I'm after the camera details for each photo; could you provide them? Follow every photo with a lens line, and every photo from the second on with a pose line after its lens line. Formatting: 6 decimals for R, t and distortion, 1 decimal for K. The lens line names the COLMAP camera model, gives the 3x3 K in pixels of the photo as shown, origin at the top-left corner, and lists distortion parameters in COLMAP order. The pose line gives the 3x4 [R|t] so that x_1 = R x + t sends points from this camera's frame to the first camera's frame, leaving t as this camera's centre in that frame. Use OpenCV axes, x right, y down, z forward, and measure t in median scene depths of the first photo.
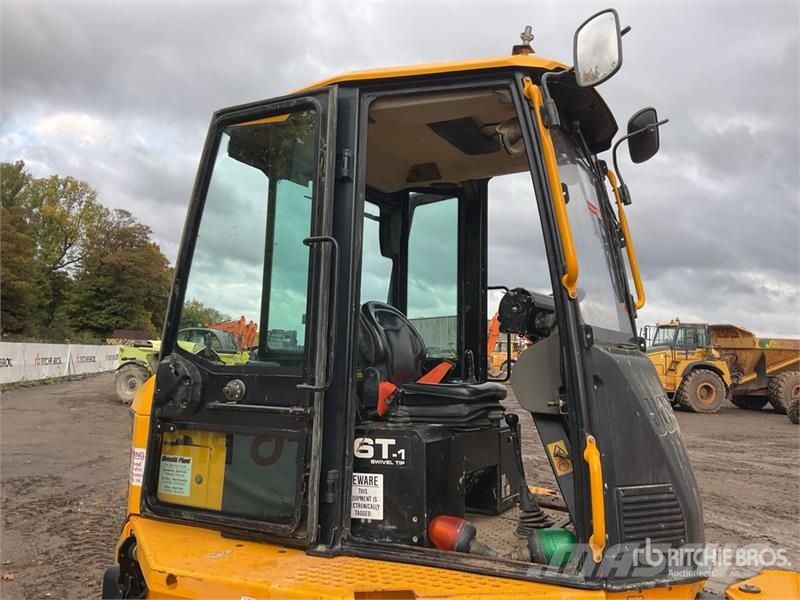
lens RADIAL K [[657.8, 0, 397.0], [0, 657.8, 300.4], [0, 0, 1]] dist [0.081803, -0.150102]
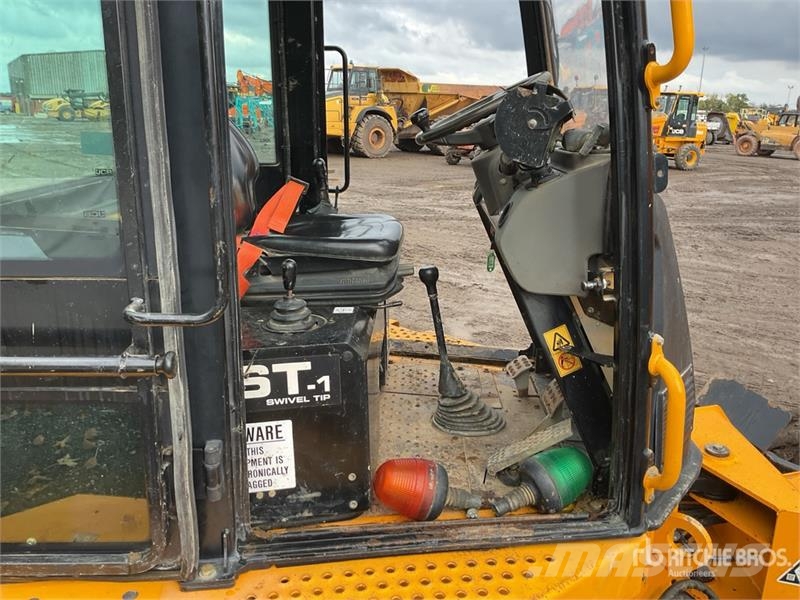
lens RADIAL K [[657.8, 0, 400.9], [0, 657.8, 304.6], [0, 0, 1]] dist [0.081803, -0.150102]
pose [[0.877619, -0.149115, 0.455576, -0.037837], [-0.034300, 0.928416, 0.369955, -0.009352], [-0.478130, -0.340306, 0.809681, 0.107339]]
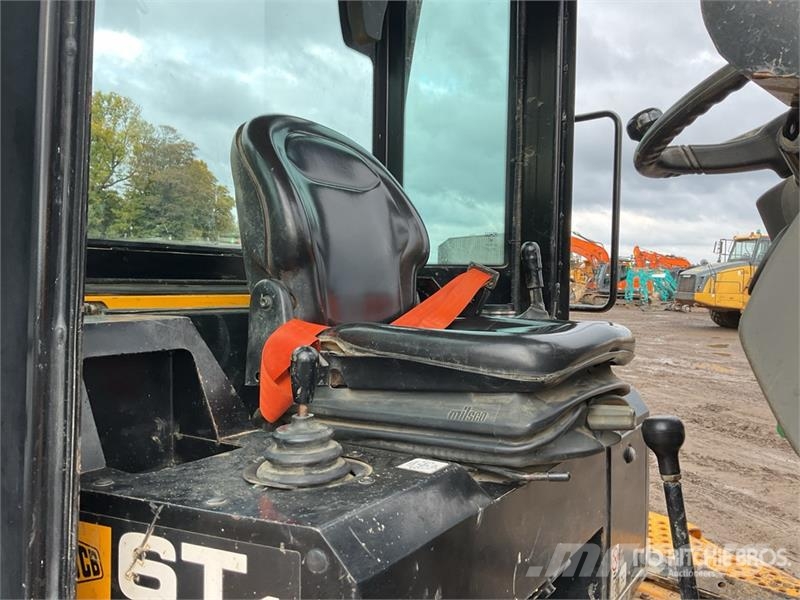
lens RADIAL K [[657.8, 0, 396.5], [0, 657.8, 300.6], [0, 0, 1]] dist [0.081803, -0.150102]
pose [[0.996911, 0.001102, -0.078532, 0.015500], [0.008567, 0.992409, 0.122679, 0.016611], [0.078071, -0.122973, 0.989334, 0.155974]]
